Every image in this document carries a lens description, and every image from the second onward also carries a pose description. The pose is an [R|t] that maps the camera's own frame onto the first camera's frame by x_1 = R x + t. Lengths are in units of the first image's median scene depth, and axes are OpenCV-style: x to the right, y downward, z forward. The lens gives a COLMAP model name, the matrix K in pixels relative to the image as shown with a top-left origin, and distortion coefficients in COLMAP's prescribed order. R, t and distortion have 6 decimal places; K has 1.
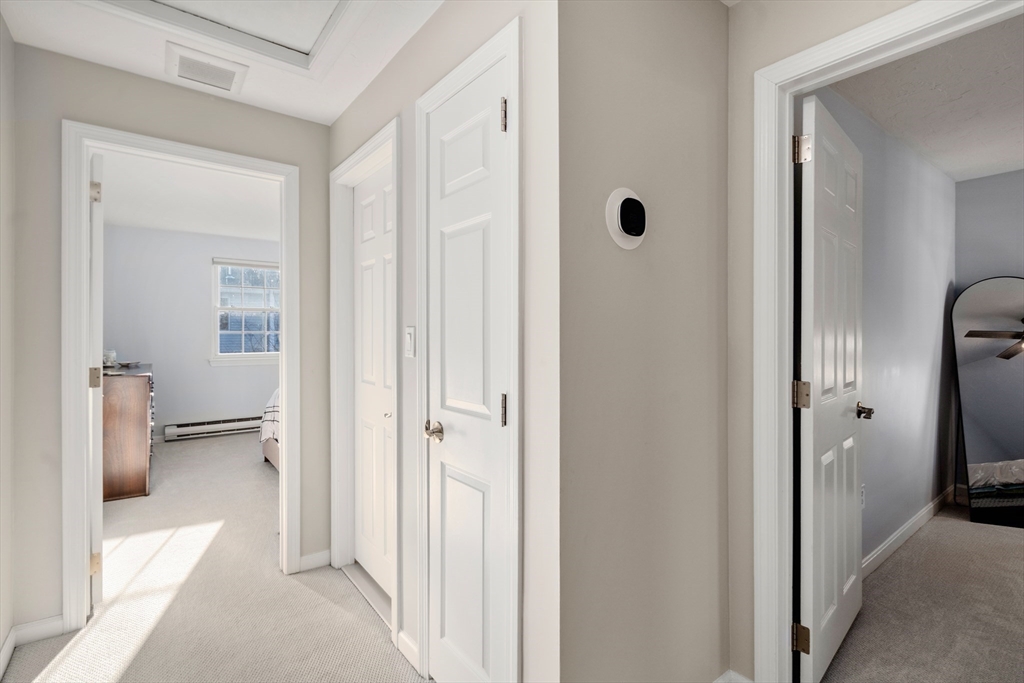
lens RADIAL K [[467.1, 0, 512.0], [0, 467.1, 341.5], [0, 0, 1]] dist [-0.001950, -0.000187]
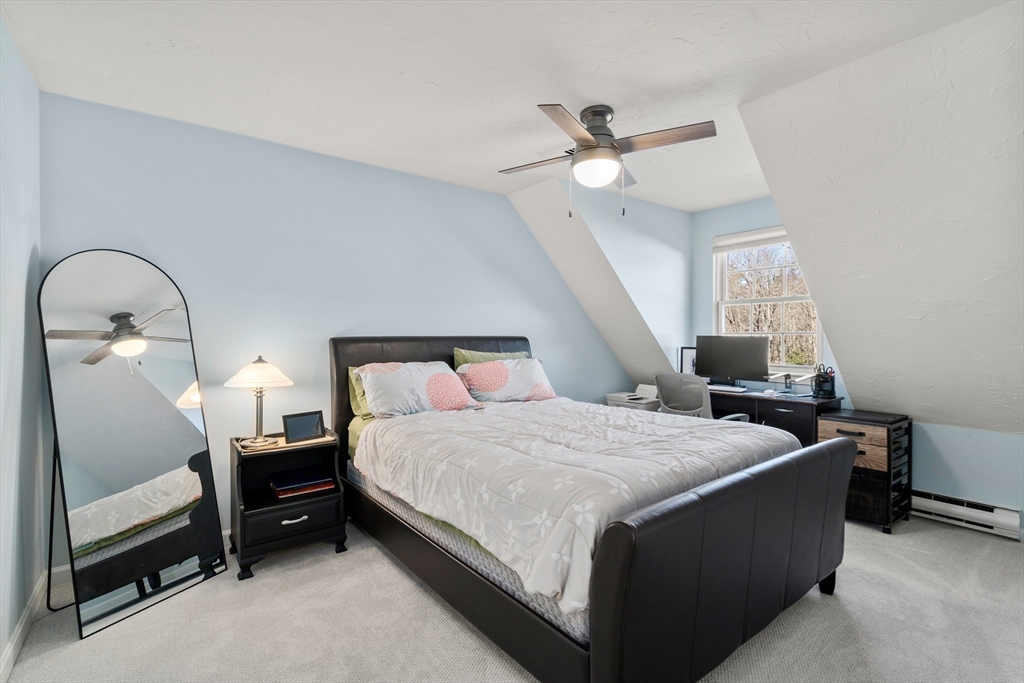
lens RADIAL K [[467.1, 0, 512.0], [0, 467.1, 341.5], [0, 0, 1]] dist [-0.001950, -0.000187]
pose [[0.014039, -0.006848, 0.999878, 0.220234], [0.017281, 0.999829, 0.006605, 0.009555], [-0.999752, 0.017186, 0.014155, 0.241201]]
